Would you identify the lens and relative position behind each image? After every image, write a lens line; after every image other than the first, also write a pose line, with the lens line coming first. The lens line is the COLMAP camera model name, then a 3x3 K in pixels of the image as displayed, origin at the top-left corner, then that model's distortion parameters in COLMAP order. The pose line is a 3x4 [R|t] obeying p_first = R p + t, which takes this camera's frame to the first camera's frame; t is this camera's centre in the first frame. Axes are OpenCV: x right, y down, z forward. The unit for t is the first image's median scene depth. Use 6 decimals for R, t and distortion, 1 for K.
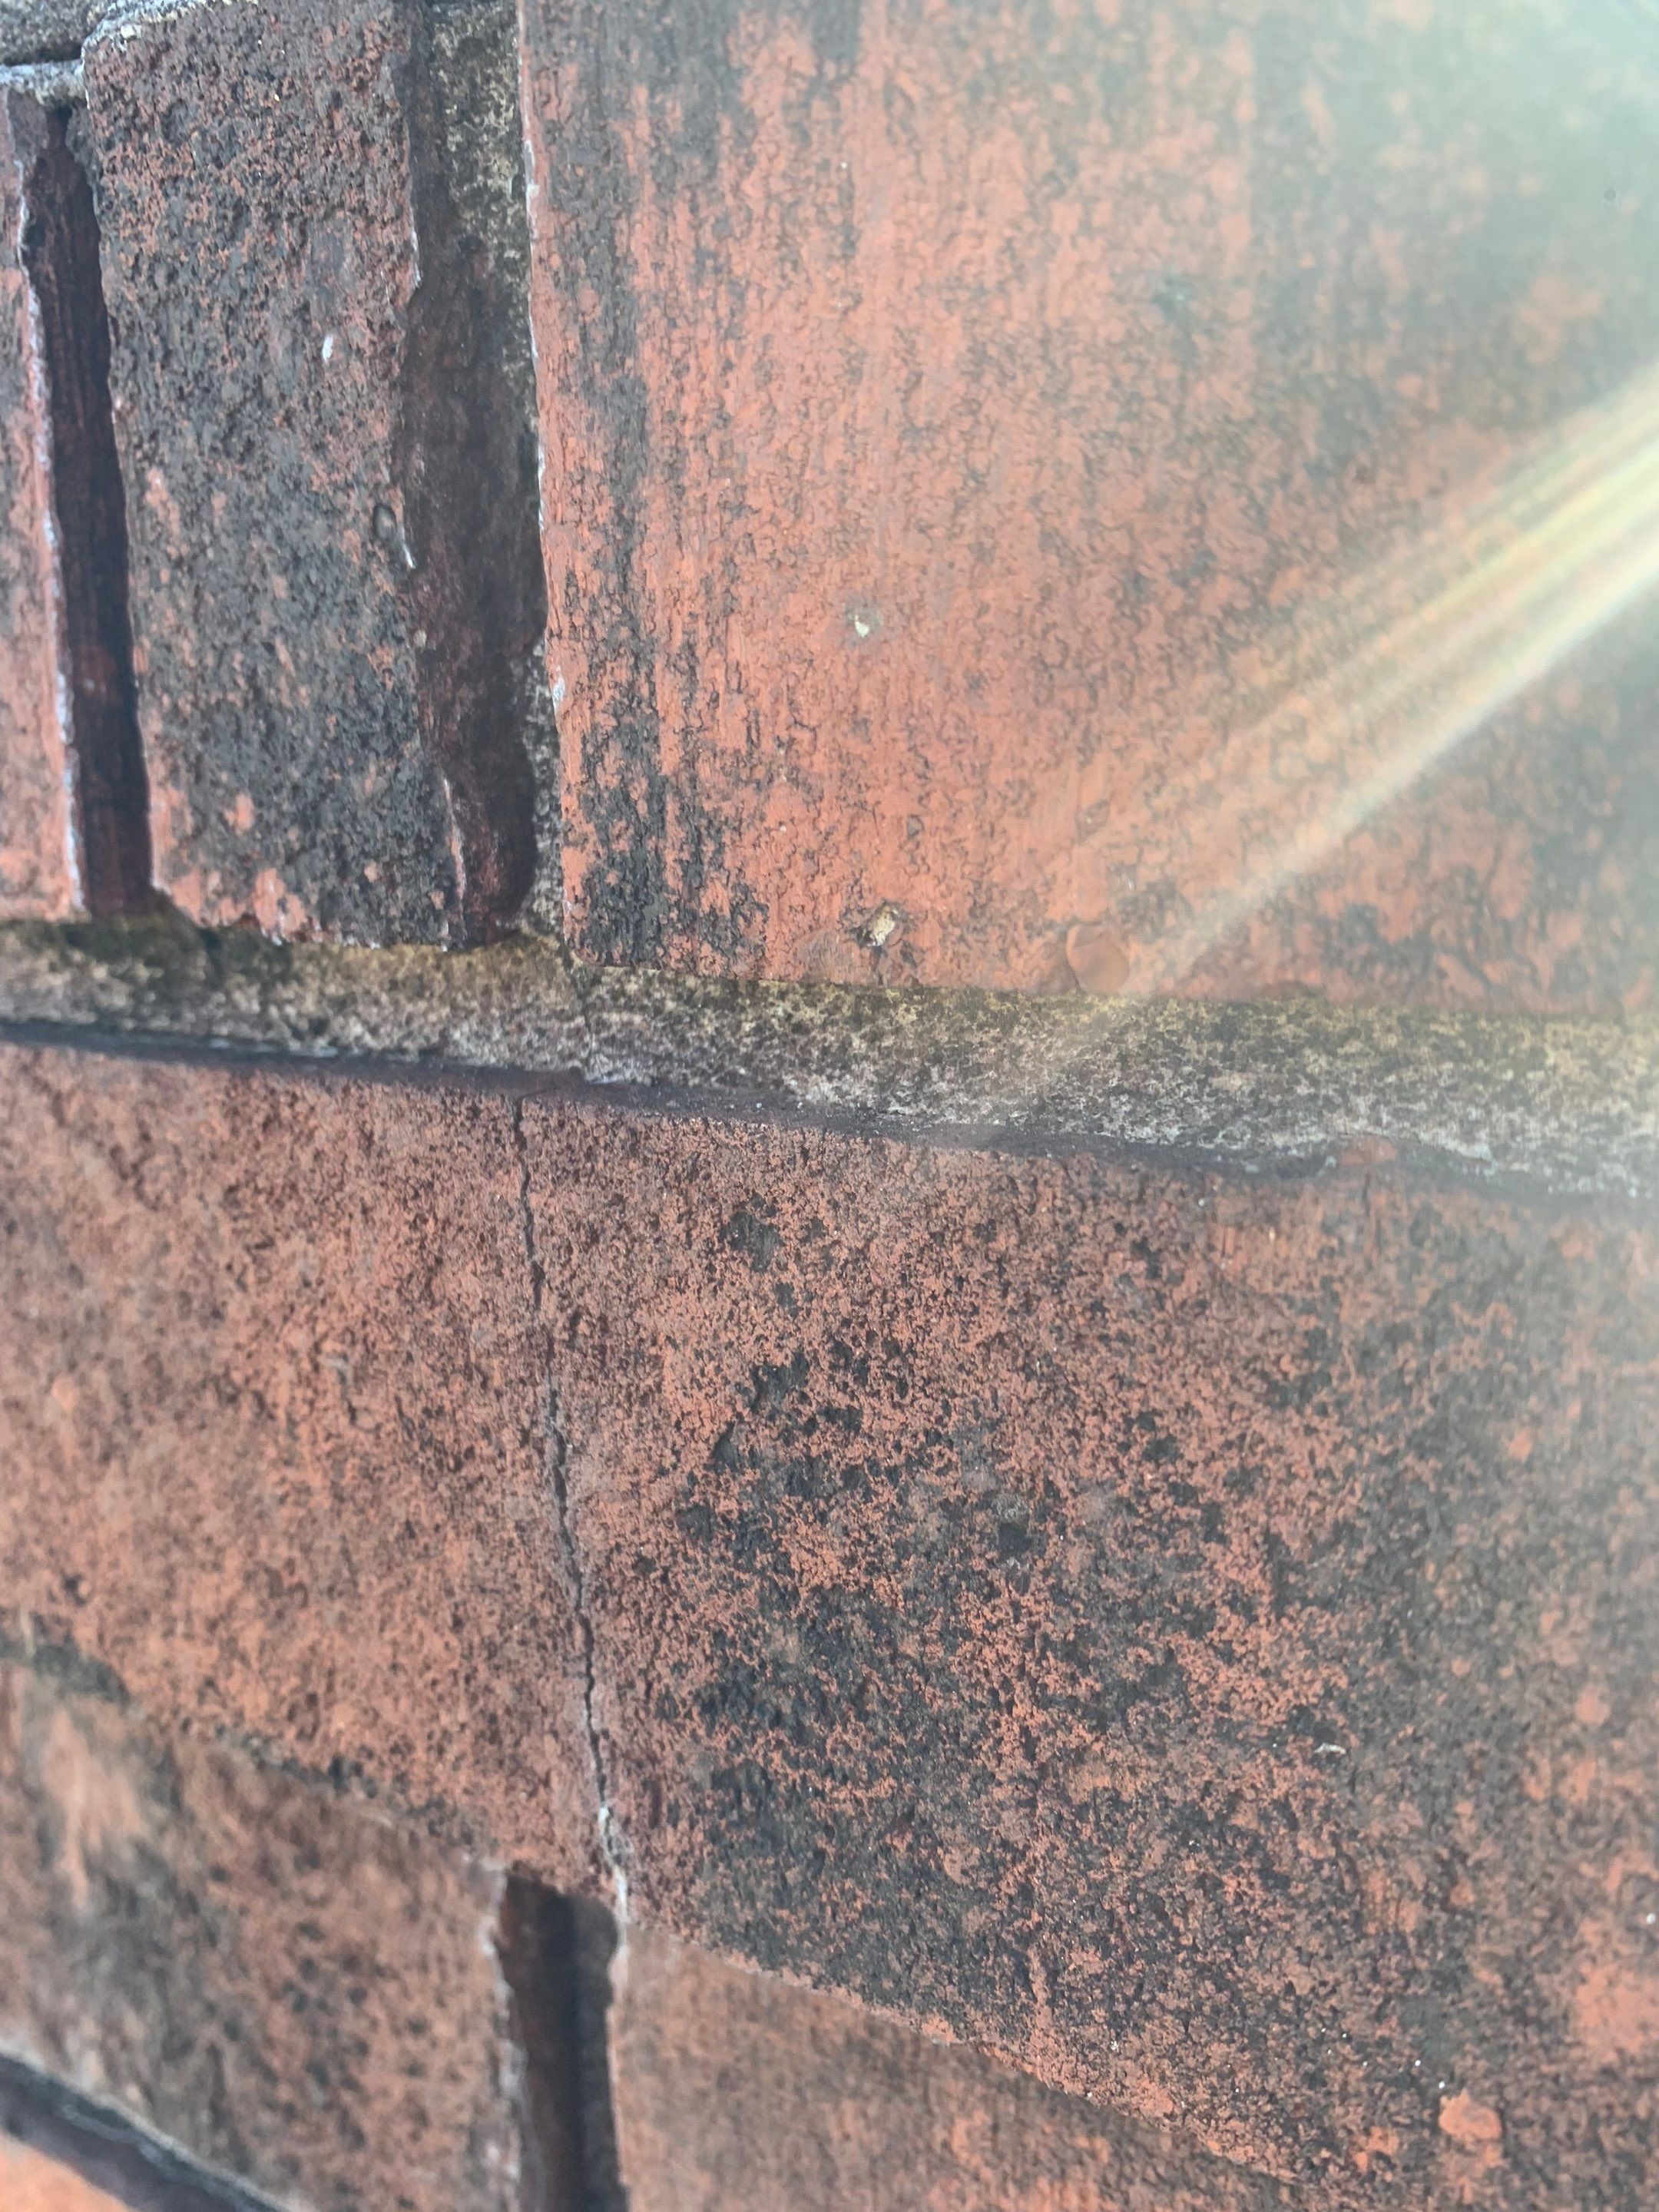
lens RADIAL K [[1736.0, 0, 829.5], [0, 1736.0, 1106.0], [0, 0, 1]] dist [0.013997, -0.062713]
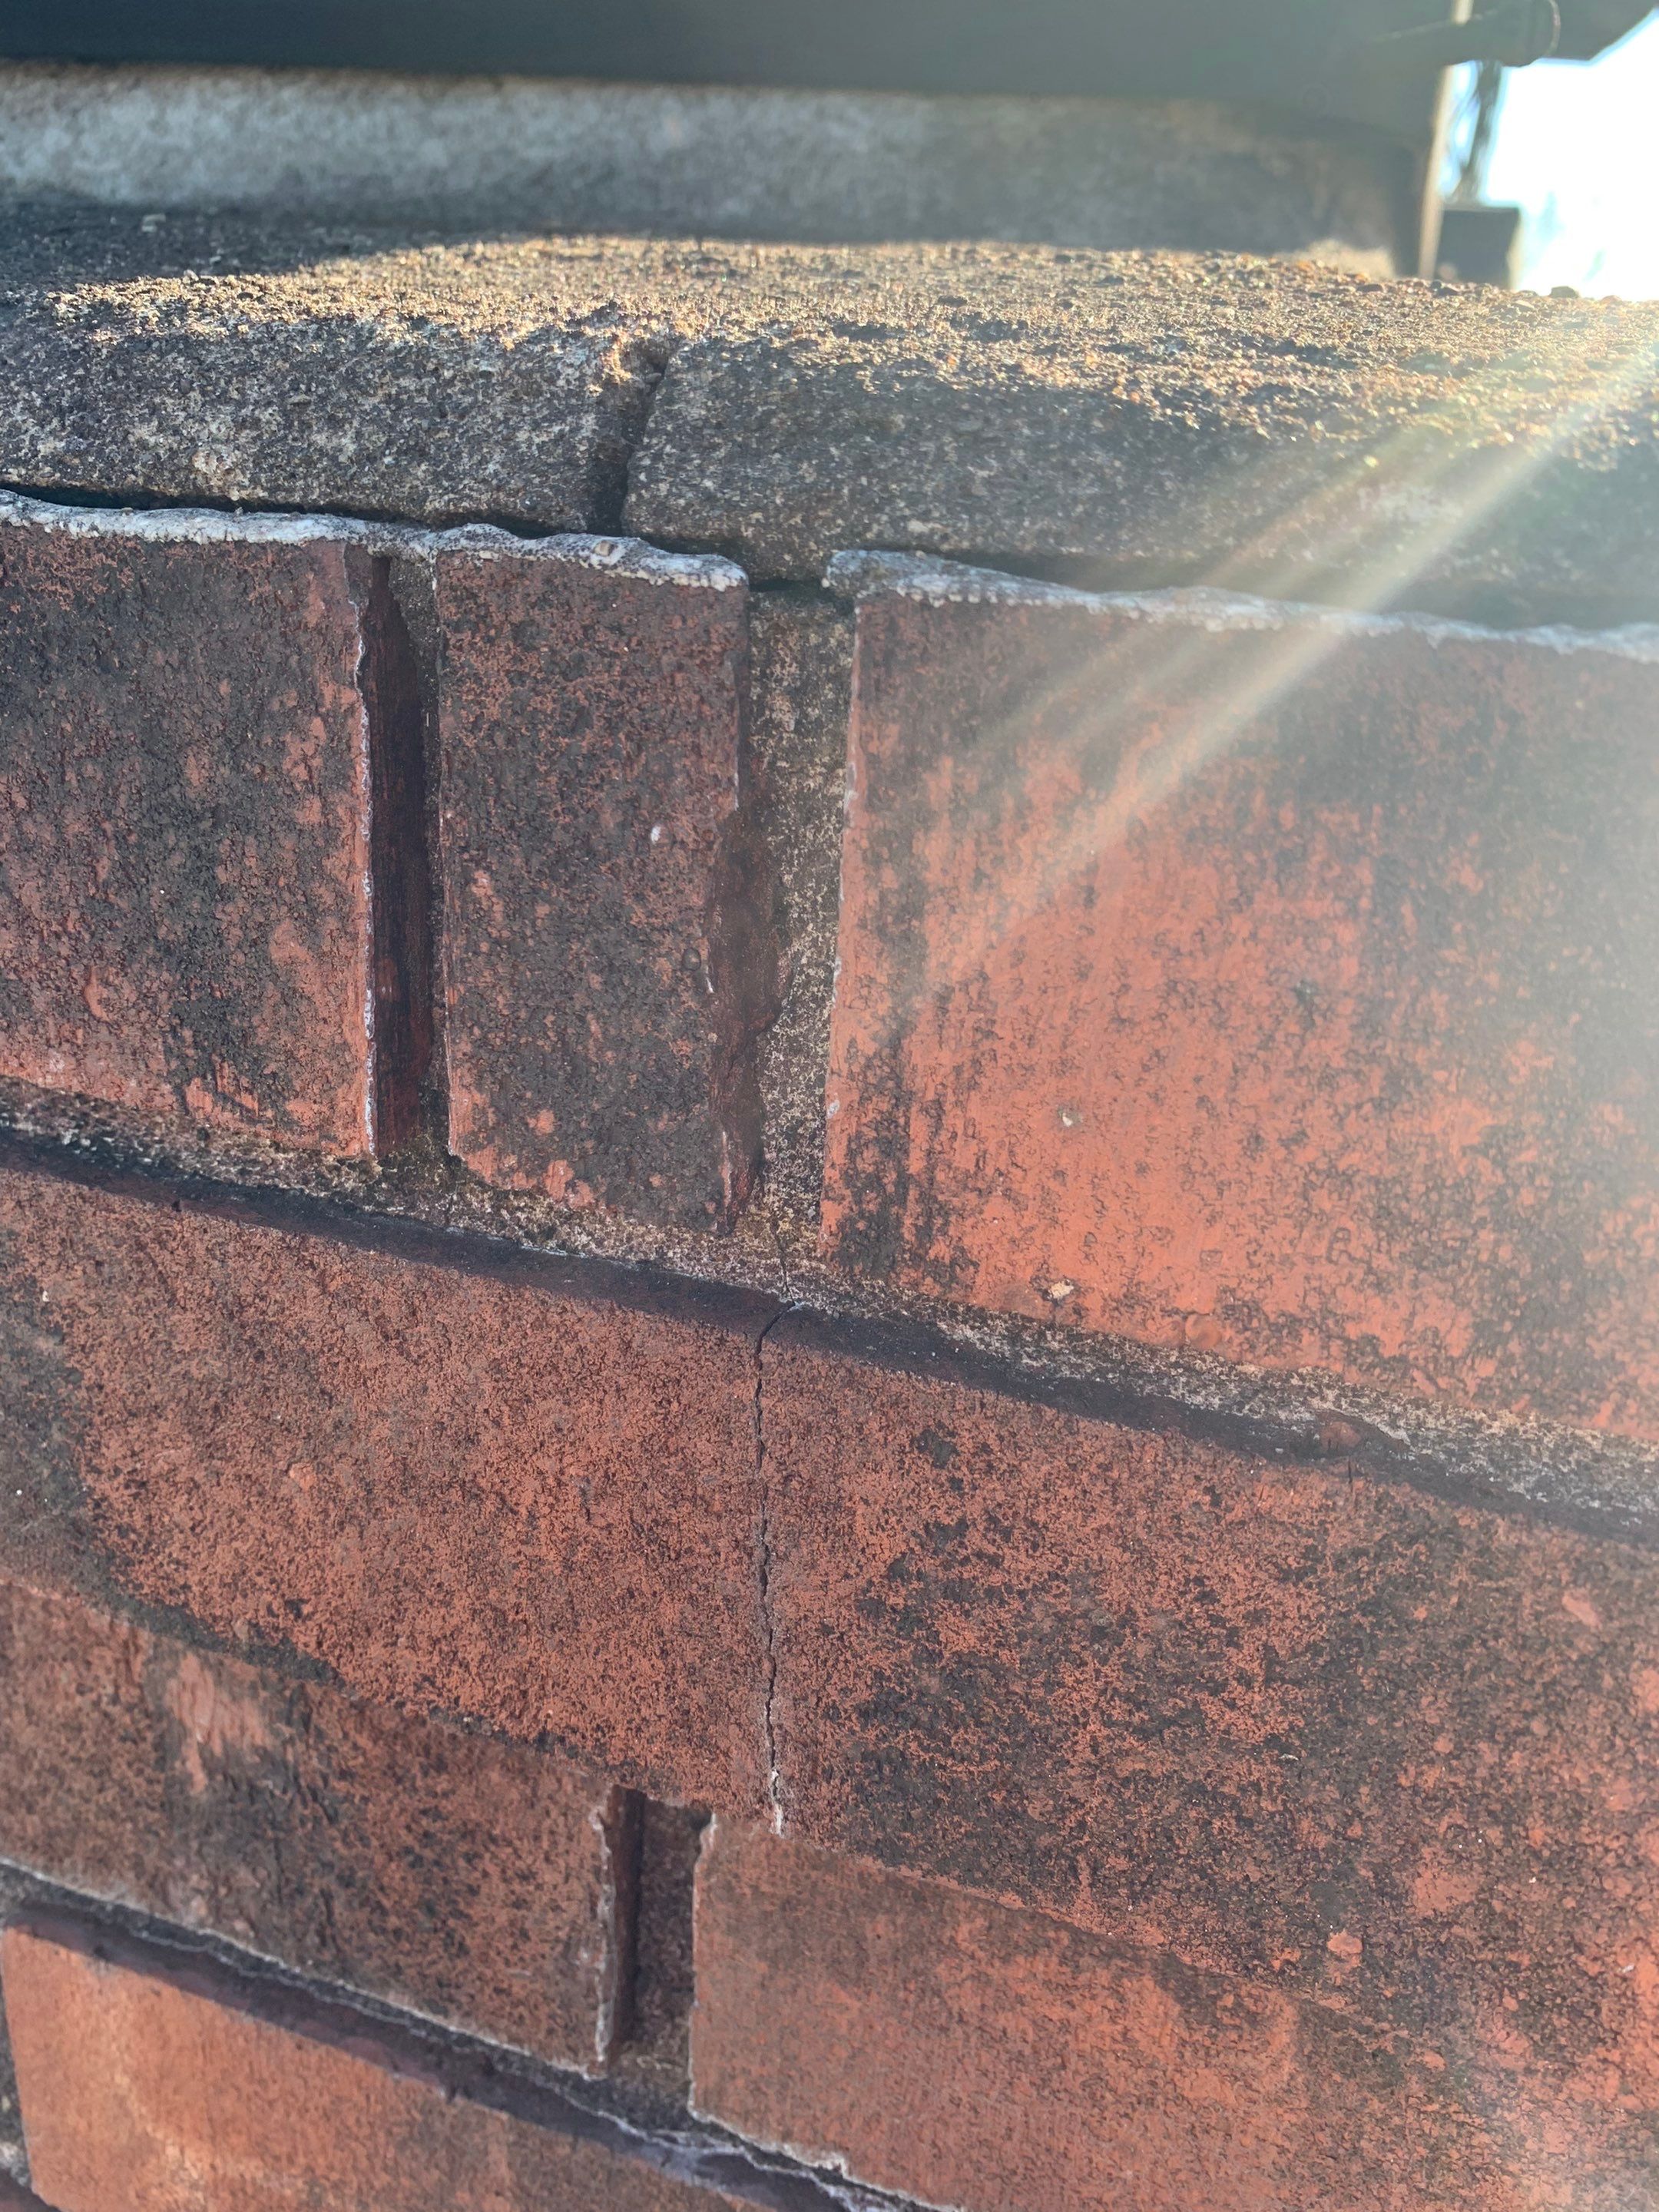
lens RADIAL K [[1640.6, 0, 866.9], [0, 1640.6, 1100.3], [0, 0, 1]] dist [0.072974, -0.172118]
pose [[0.974447, 0.004296, 0.224576, -0.418692], [-0.039256, 0.987687, 0.151440, -0.432108], [-0.221160, -0.156386, 0.962617, -0.336041]]
